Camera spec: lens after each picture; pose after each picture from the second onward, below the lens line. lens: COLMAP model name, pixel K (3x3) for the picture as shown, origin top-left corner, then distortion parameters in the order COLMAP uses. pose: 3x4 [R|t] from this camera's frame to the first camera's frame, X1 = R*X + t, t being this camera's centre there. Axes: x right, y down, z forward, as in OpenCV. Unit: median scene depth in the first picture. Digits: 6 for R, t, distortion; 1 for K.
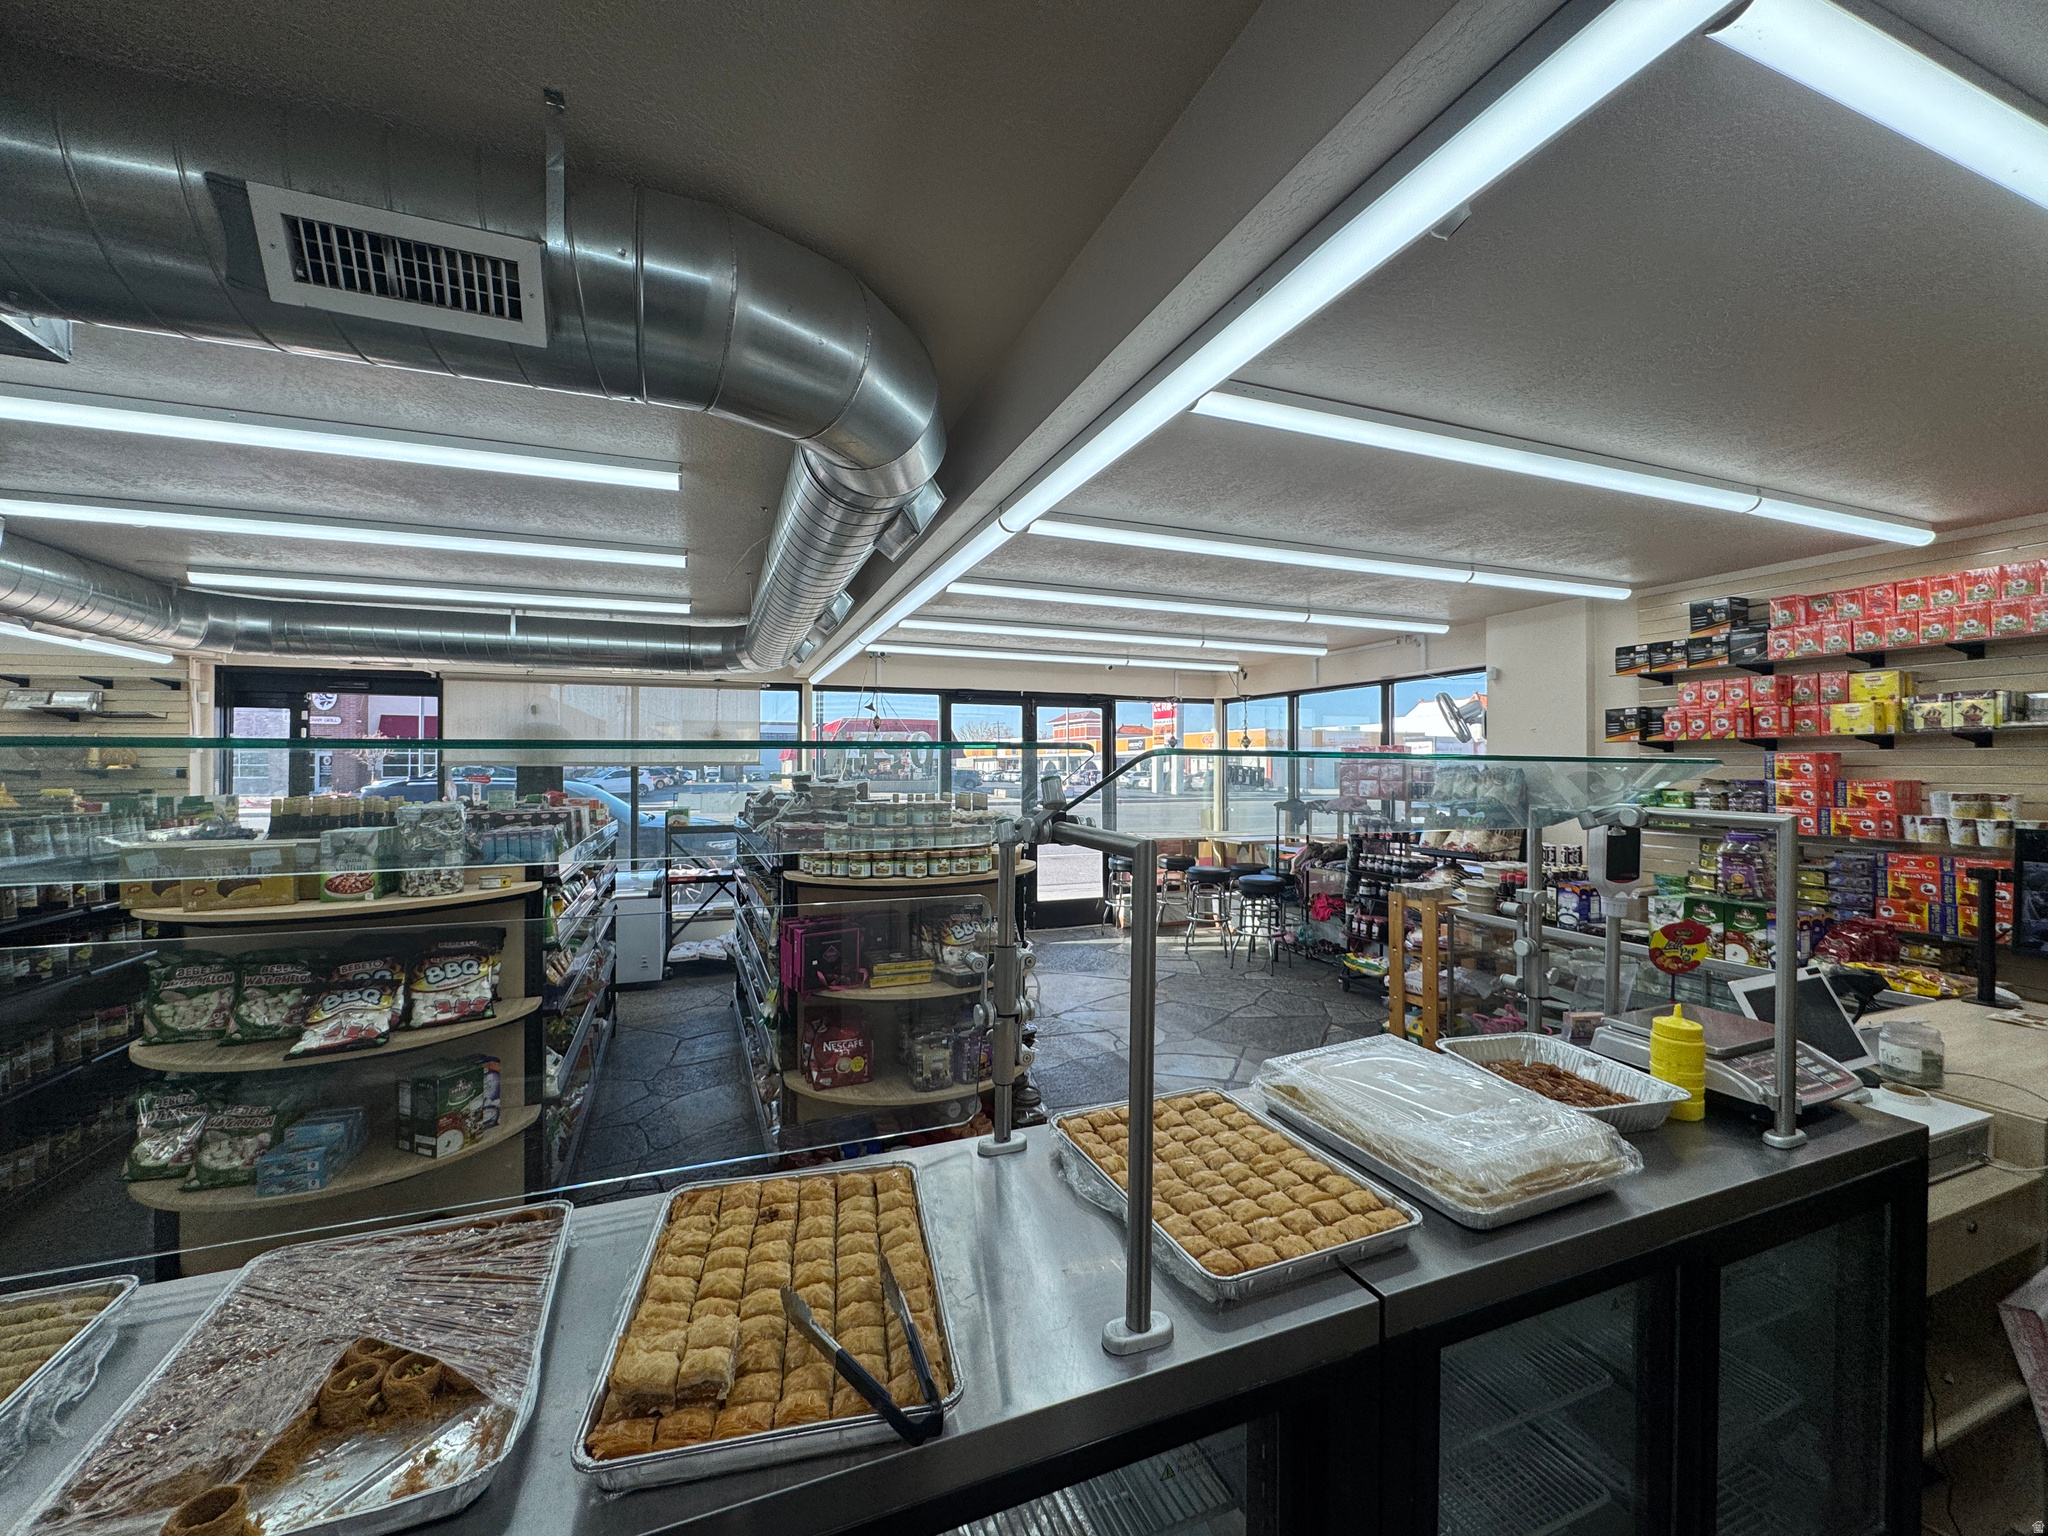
lens RADIAL K [[813.0, 0, 1021.8], [0, 813.0, 761.2], [0, 0, 1]] dist [-0.002713, -0.000126]
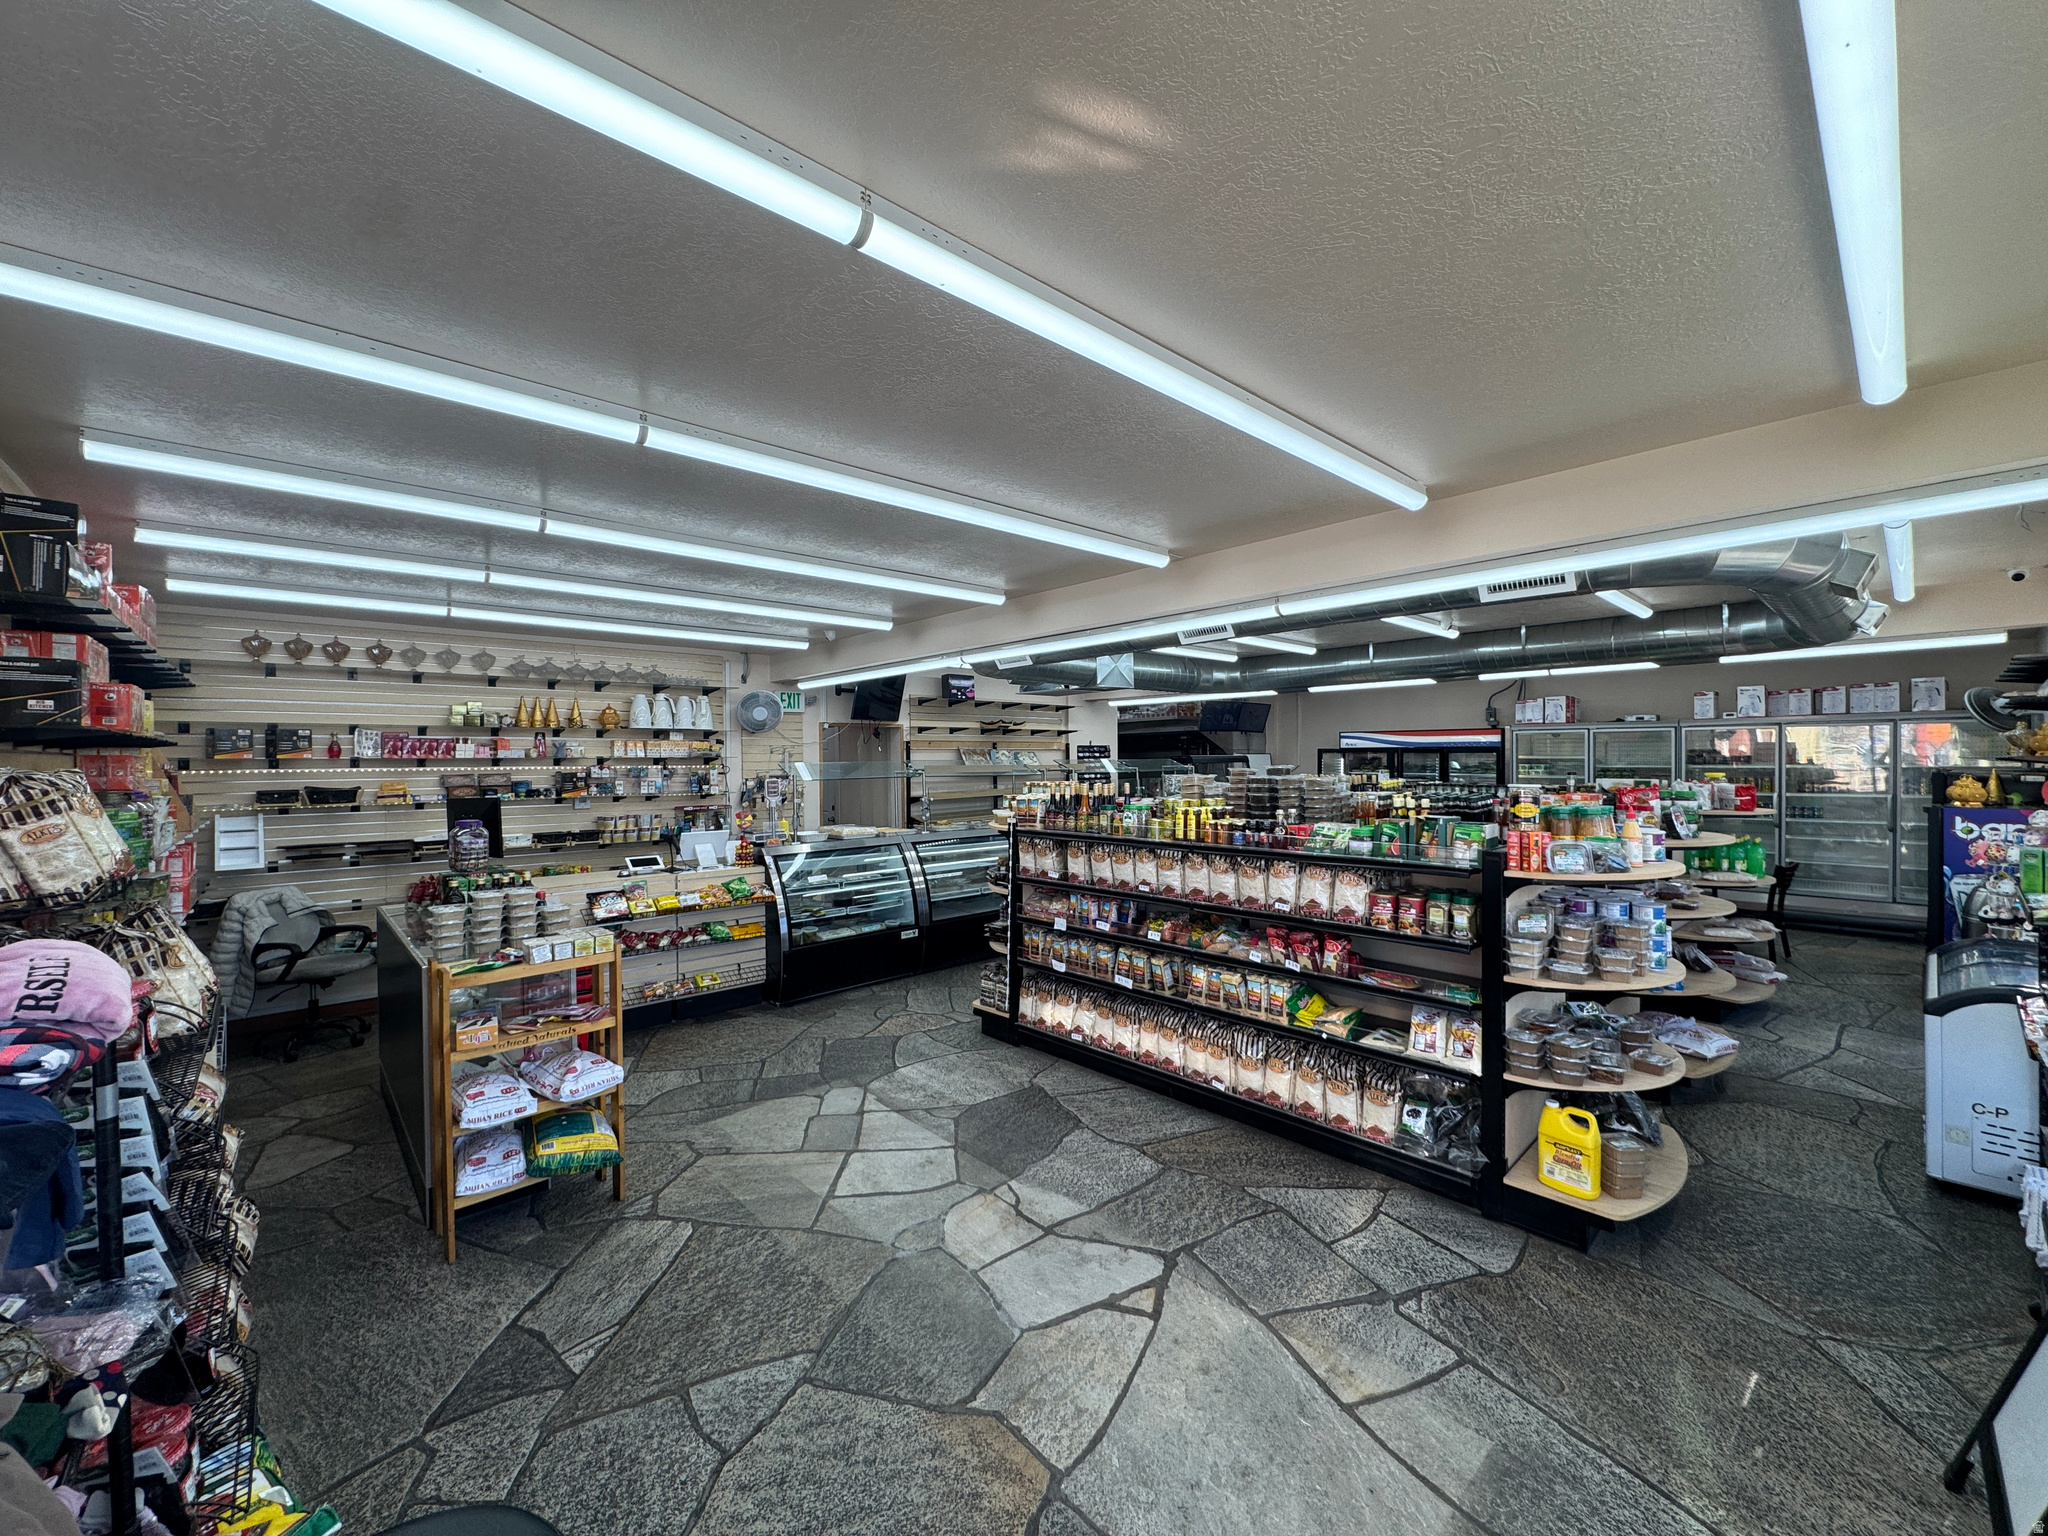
lens RADIAL K [[813.0, 0, 1021.8], [0, 813.0, 761.2], [0, 0, 1]] dist [-0.002713, -0.000126]
pose [[-0.932938, 0.007722, -0.359954, 0.258194], [0.009804, 0.999944, -0.003958, 0.005394], [0.359904, -0.007222, -0.932962, 1.218808]]
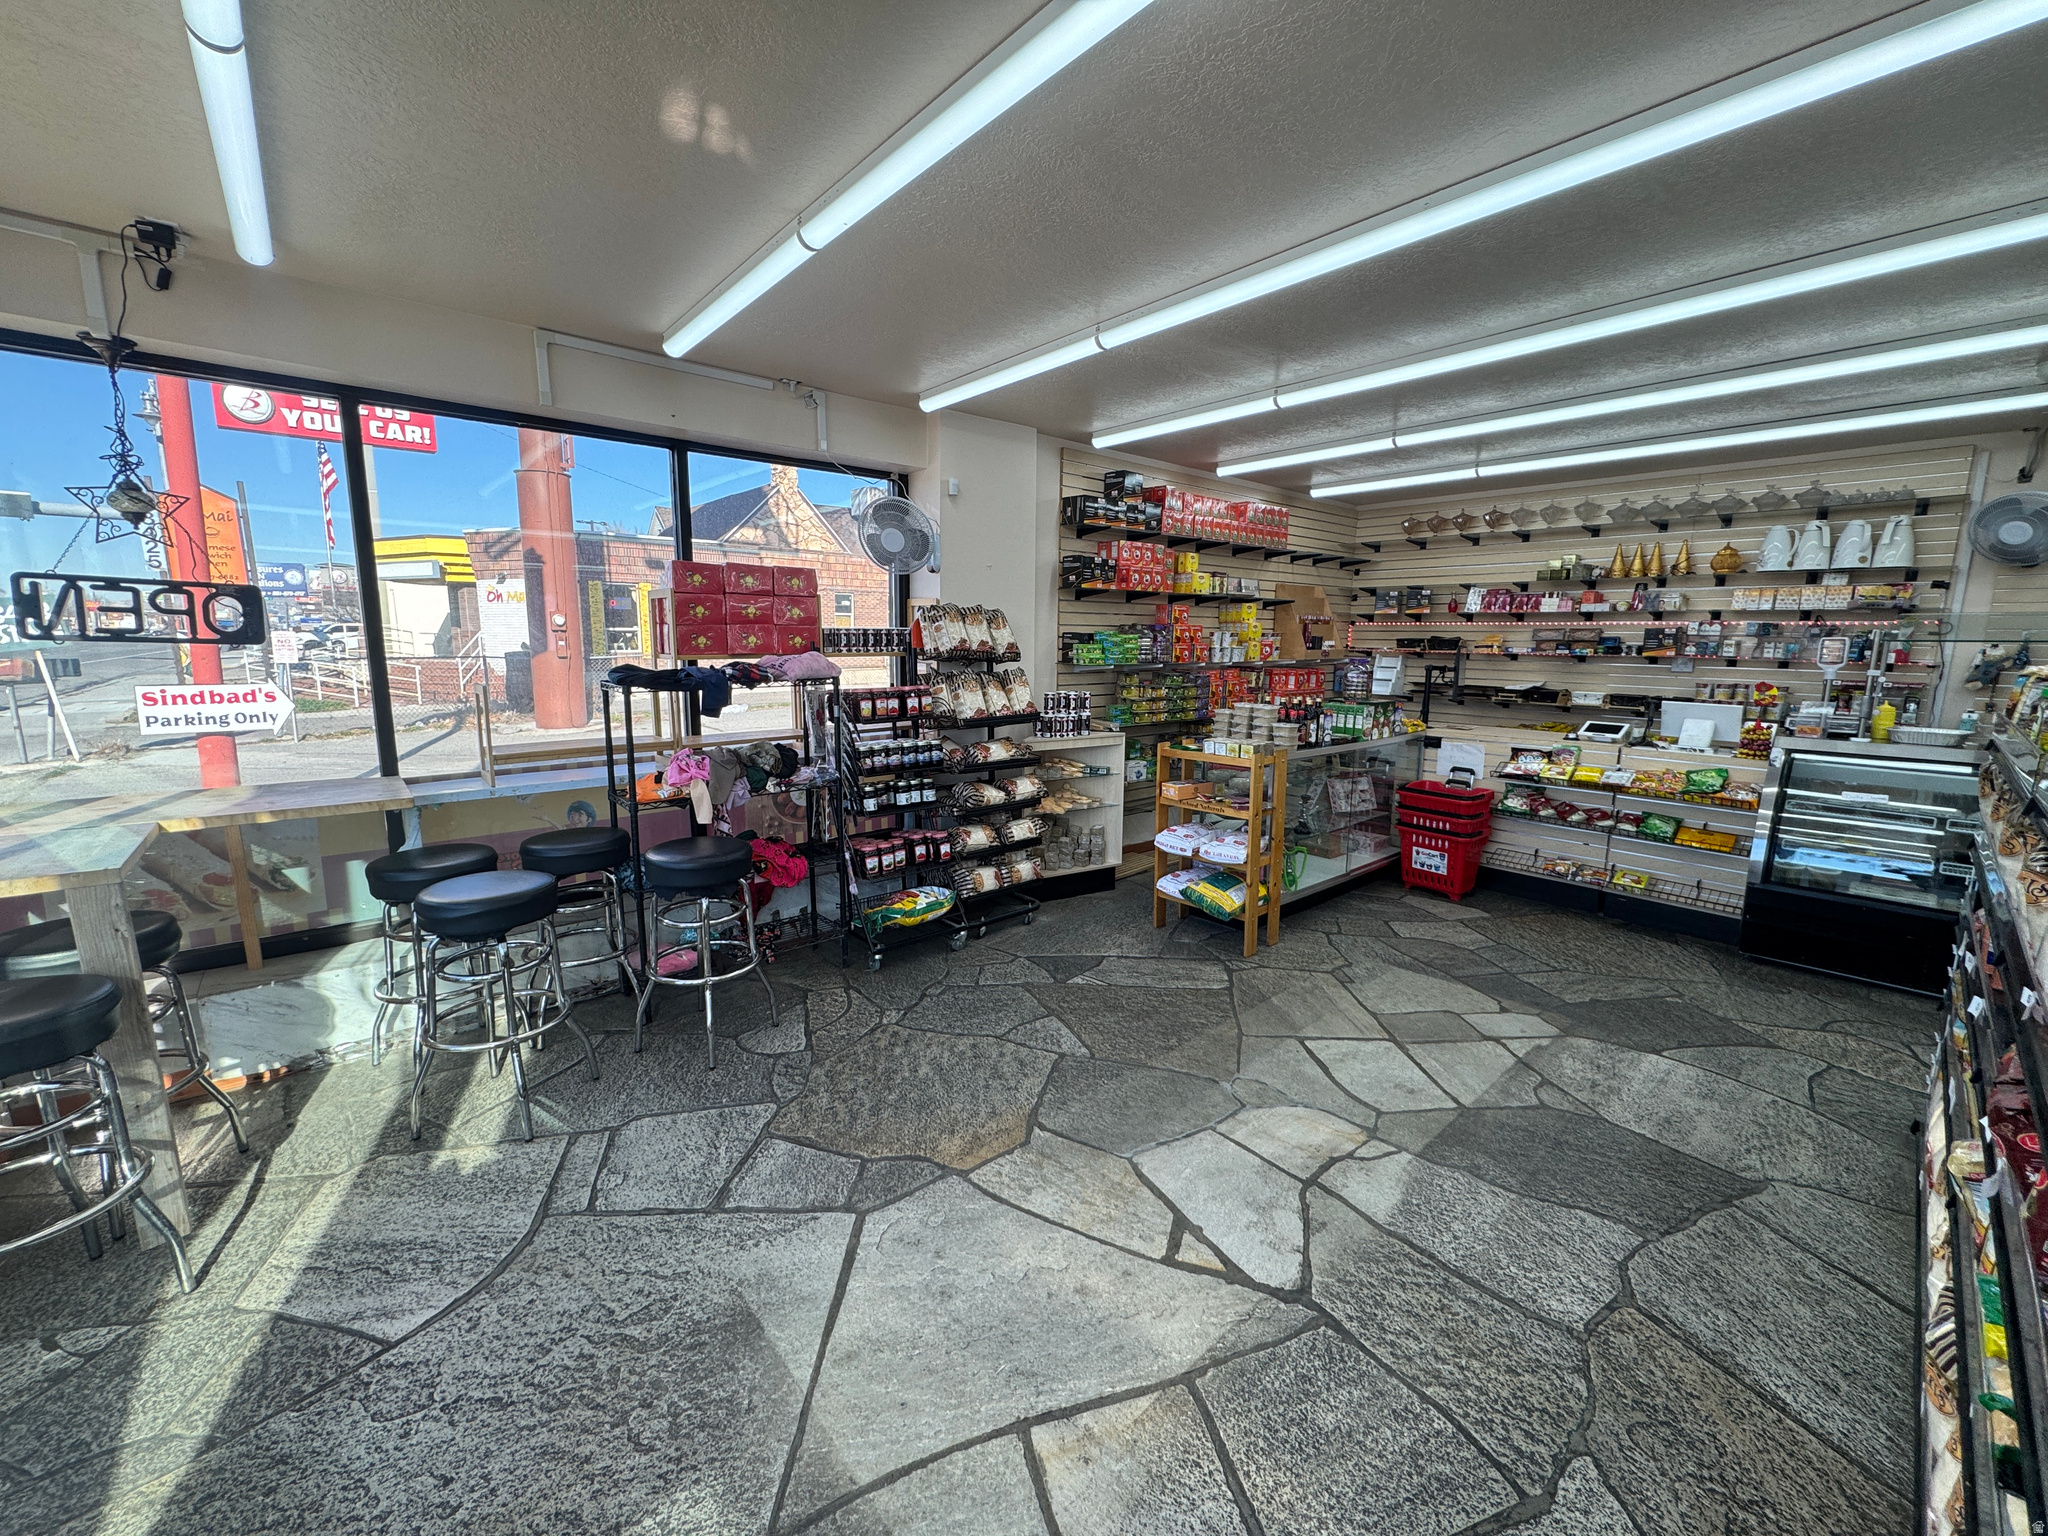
lens RADIAL K [[813.0, 0, 1021.8], [0, 813.0, 761.2], [0, 0, 1]] dist [-0.002713, -0.000126]
pose [[-0.336561, -0.150395, 0.929574, -0.179491], [-0.015388, 0.987910, 0.154262, 0.026998], [-0.941536, 0.037614, -0.334807, 1.034431]]
